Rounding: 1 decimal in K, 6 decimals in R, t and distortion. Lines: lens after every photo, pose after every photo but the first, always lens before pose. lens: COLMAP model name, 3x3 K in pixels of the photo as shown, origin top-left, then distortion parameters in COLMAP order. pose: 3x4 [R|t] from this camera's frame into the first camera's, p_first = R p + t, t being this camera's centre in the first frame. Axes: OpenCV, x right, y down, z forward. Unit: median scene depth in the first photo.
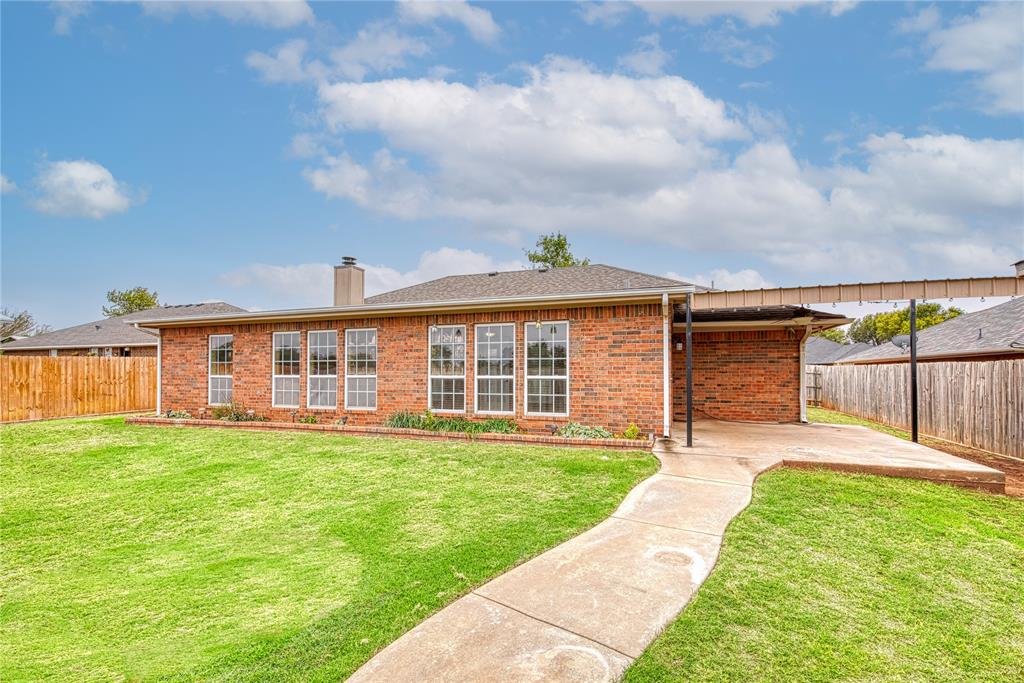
lens RADIAL K [[374.2, 0, 512.2], [0, 374.2, 367.6], [0, 0, 1]] dist [0.000049, -0.000001]
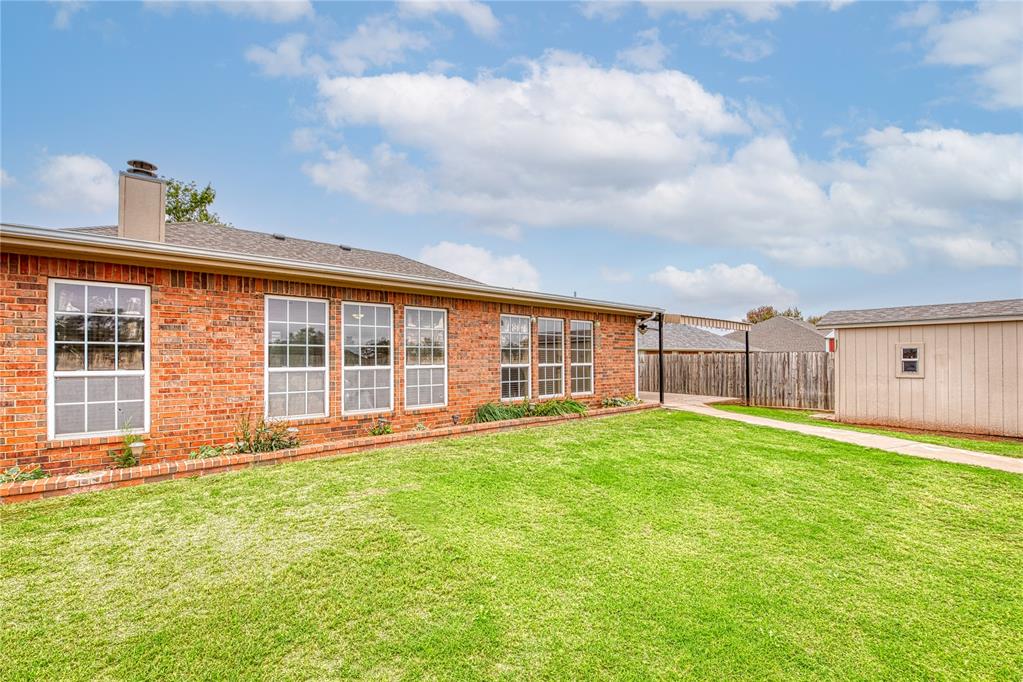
lens RADIAL K [[445.1, 0, 507.4], [0, 445.1, 355.2], [0, 0, 1]] dist [-0.000639, -0.000020]
pose [[0.546475, 0.006475, 0.837450, -1.119467], [-0.001414, 0.999976, -0.006809, 0.004580], [-0.837474, 0.002537, 0.546471, 0.327443]]
